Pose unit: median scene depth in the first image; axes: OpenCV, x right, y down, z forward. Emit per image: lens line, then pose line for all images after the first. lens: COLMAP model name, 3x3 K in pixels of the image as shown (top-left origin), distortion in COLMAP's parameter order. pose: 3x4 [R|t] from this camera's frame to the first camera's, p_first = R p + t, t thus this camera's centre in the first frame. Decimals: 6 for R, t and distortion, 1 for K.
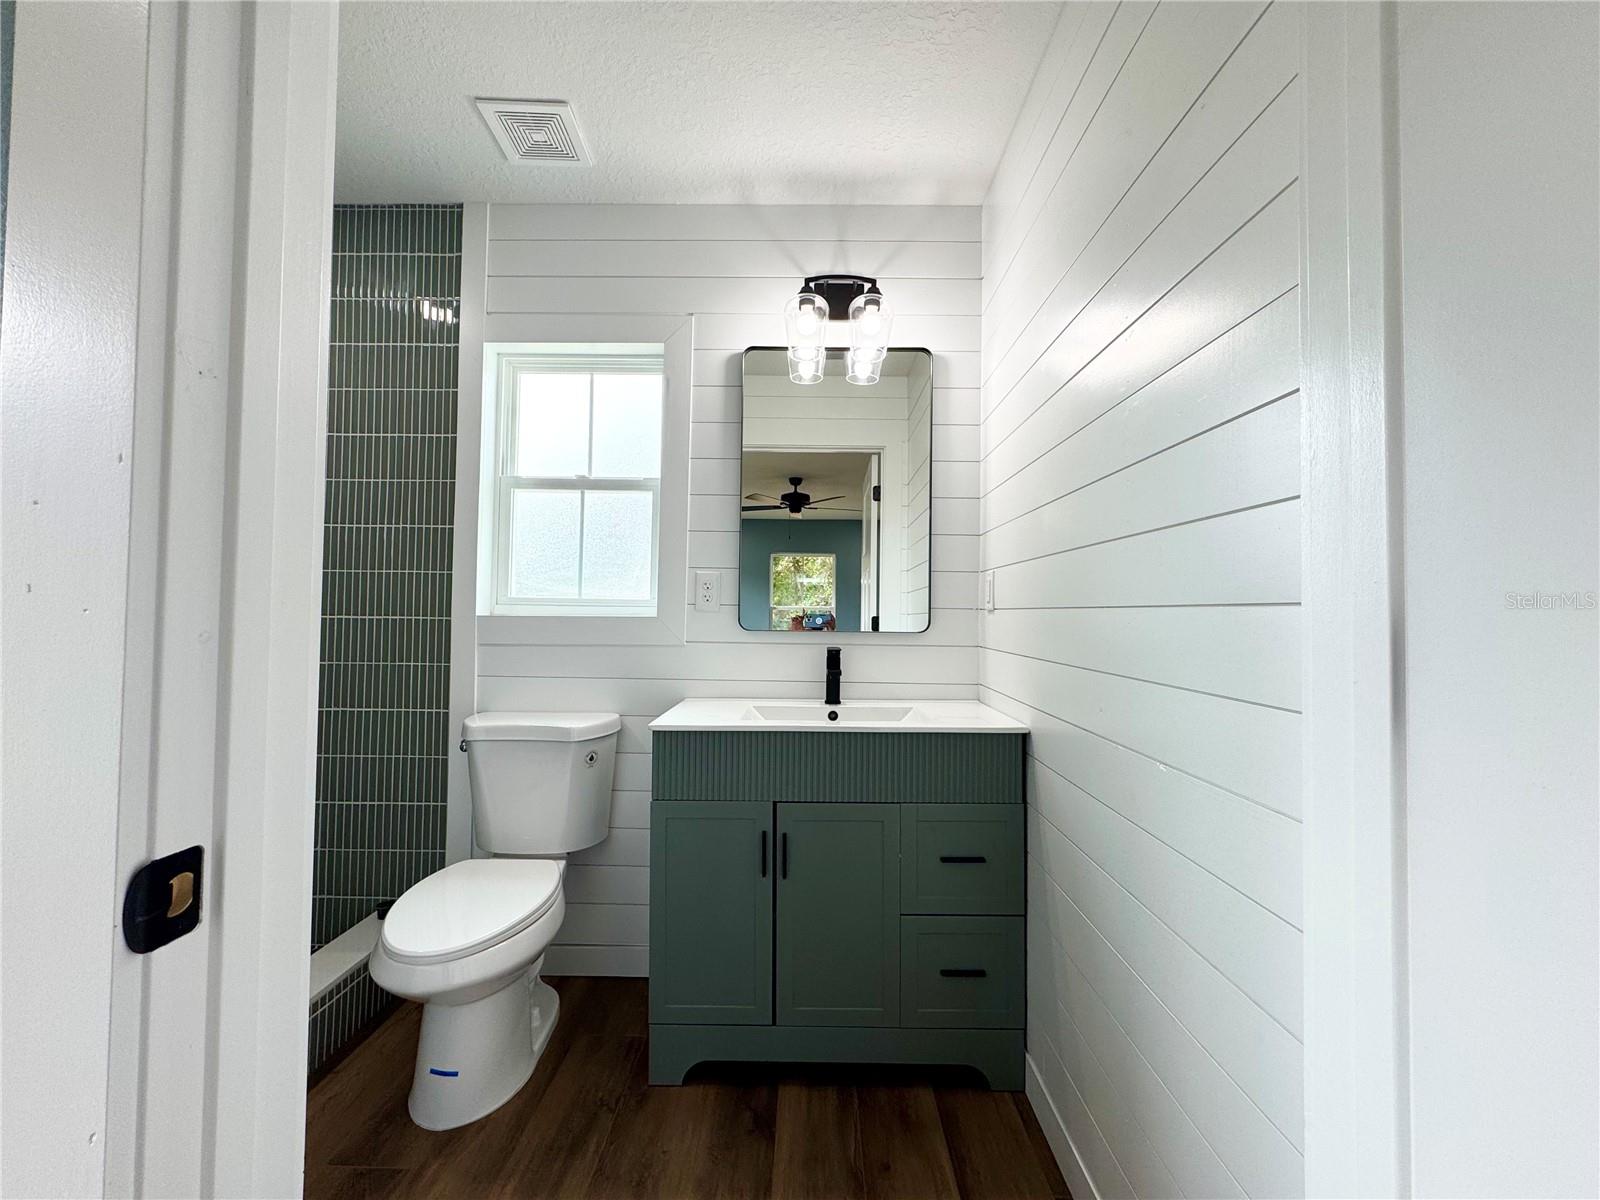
lens RADIAL K [[636.1, 0, 801.1], [0, 636.1, 598.2], [0, 0, 1]] dist [-0.000684, 0.000083]
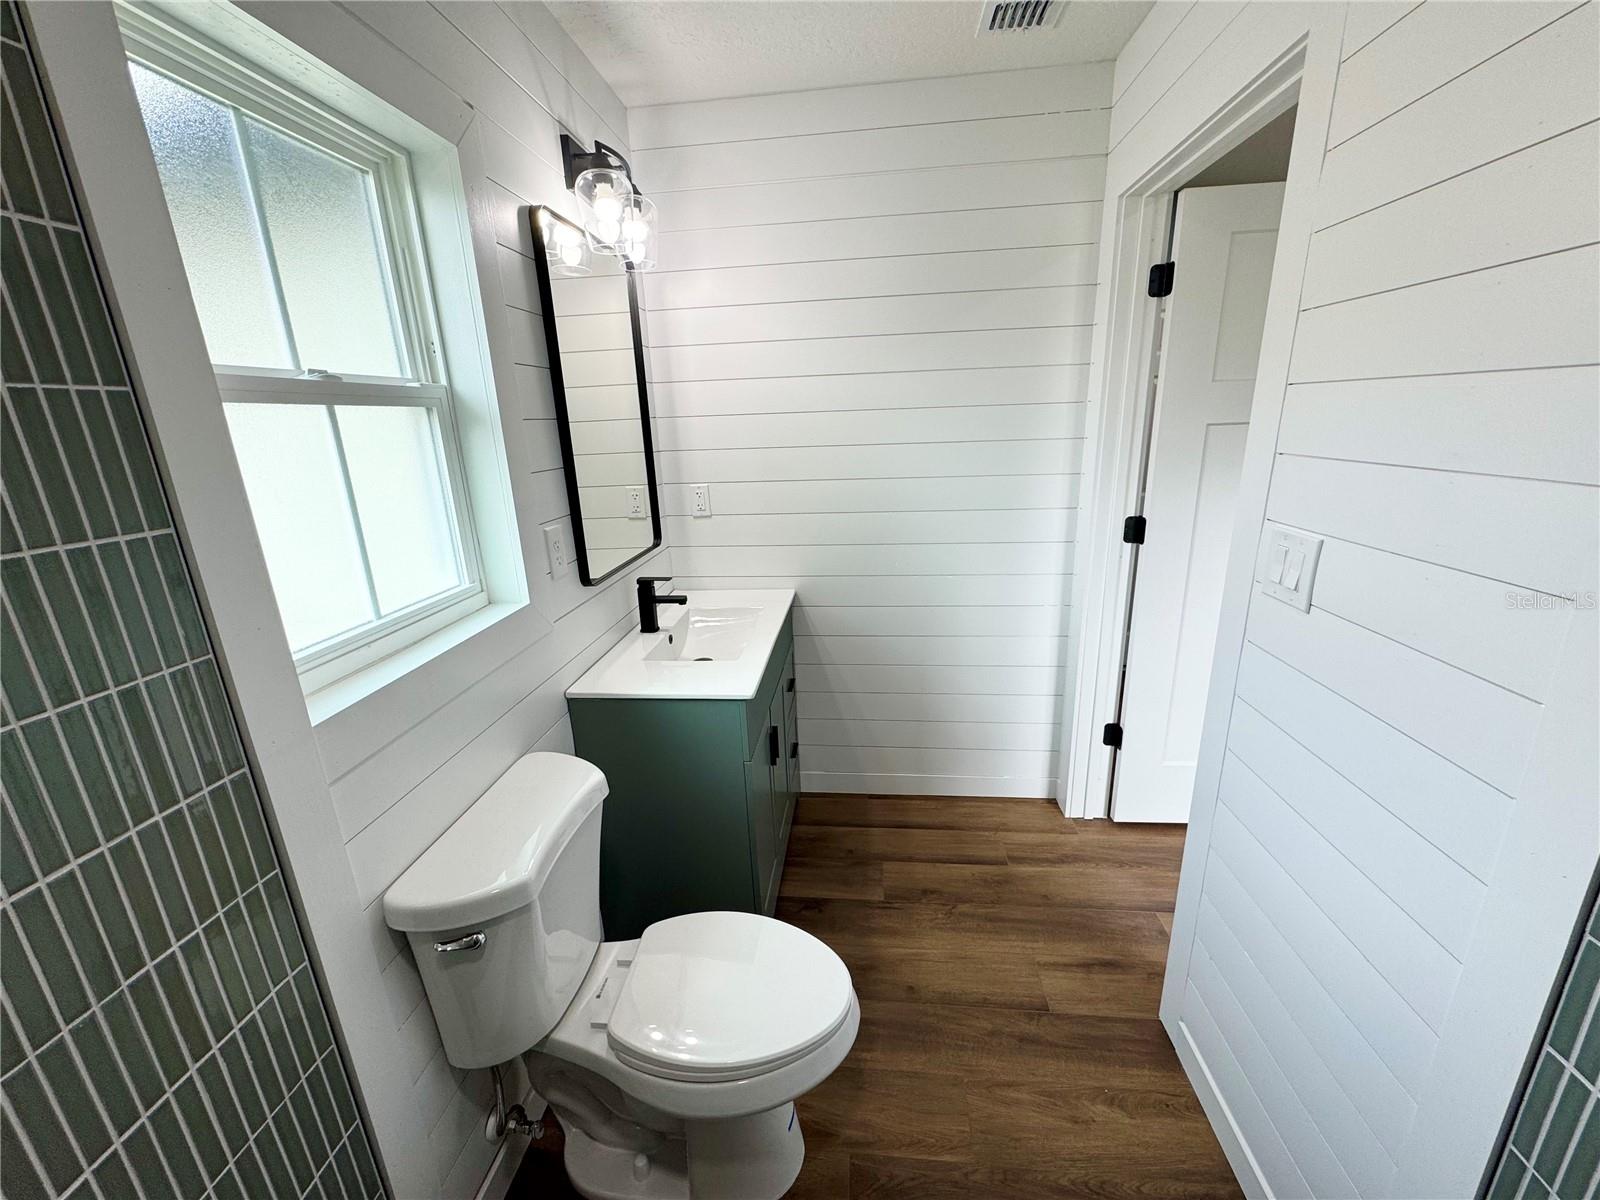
lens RADIAL K [[636.1, 0, 801.1], [0, 636.1, 598.2], [0, 0, 1]] dist [-0.000684, 0.000083]
pose [[0.096895, -0.294801, 0.950633, -0.853020], [0.050157, 0.955360, 0.291154, -0.158741], [-0.994030, 0.019469, 0.107356, 0.626750]]
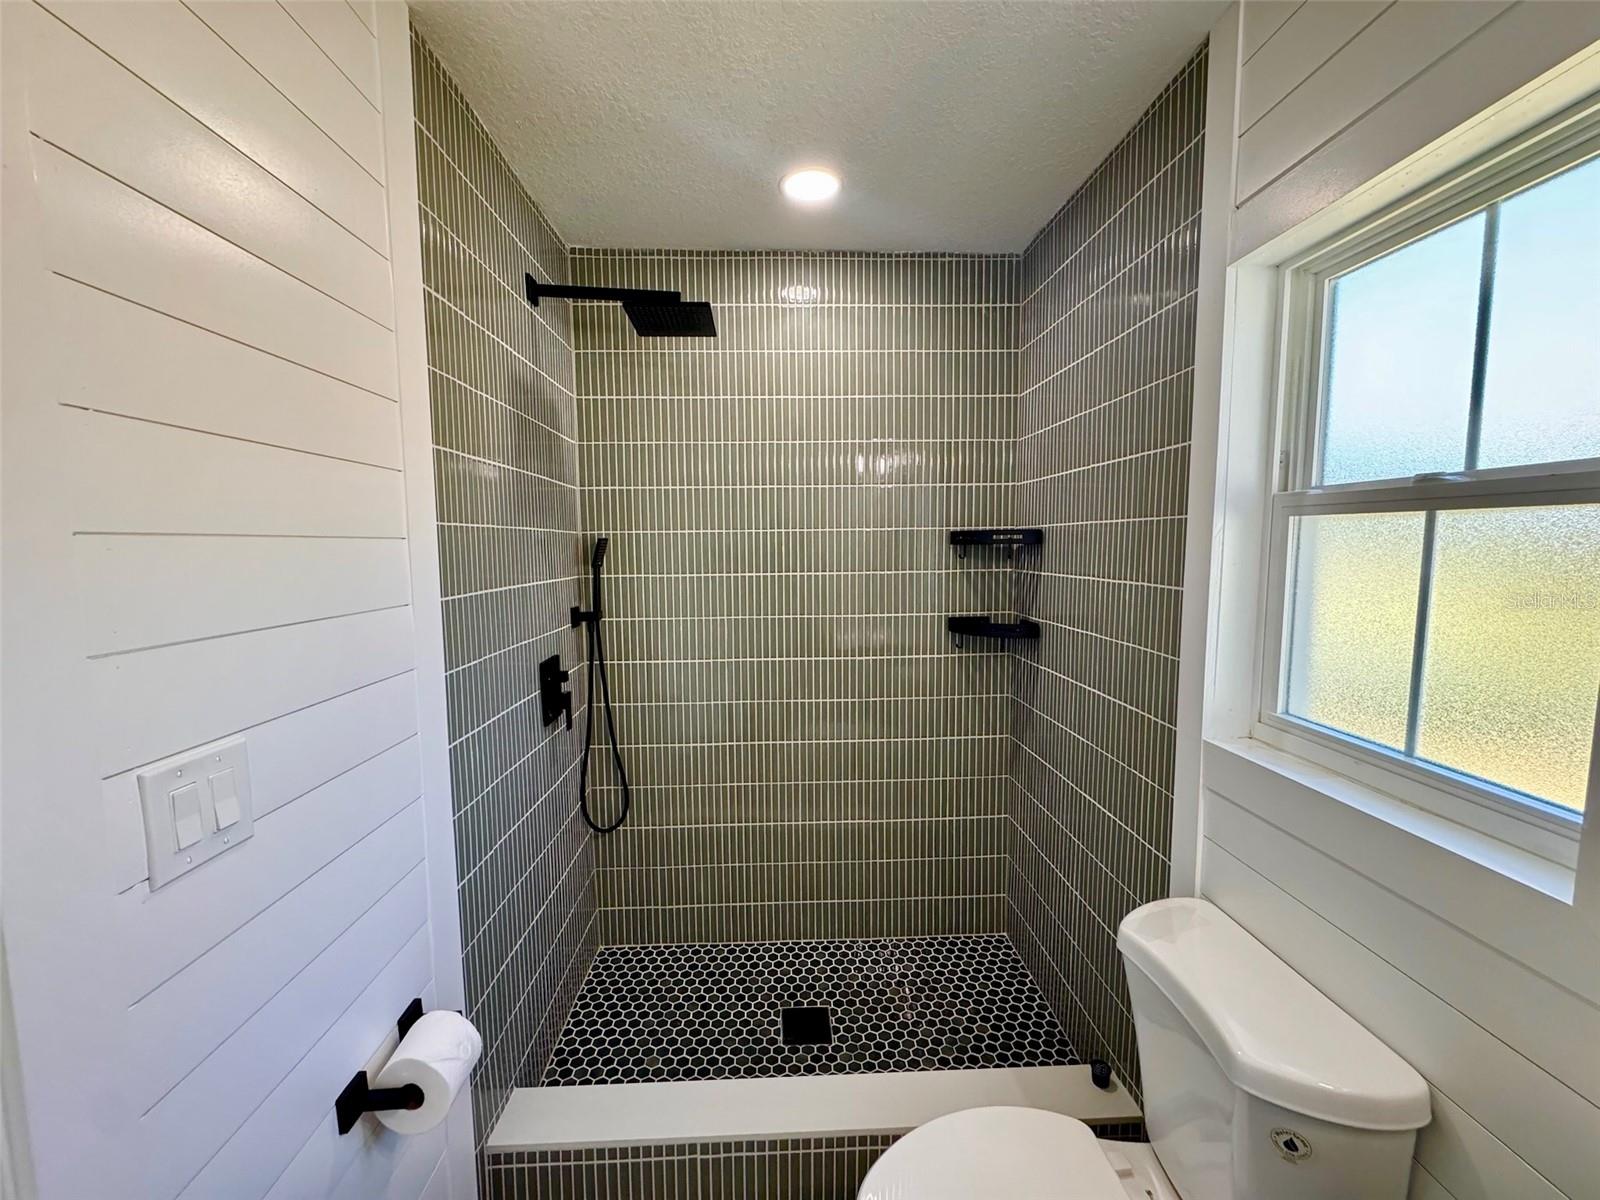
lens RADIAL K [[636.1, 0, 801.1], [0, 636.1, 598.2], [0, 0, 1]] dist [-0.000684, 0.000083]
pose [[0.051170, 0.071488, -0.996128, 0.060808], [-0.003076, 0.997441, 0.071424, -0.146098], [0.998685, -0.000590, 0.051259, 0.583260]]
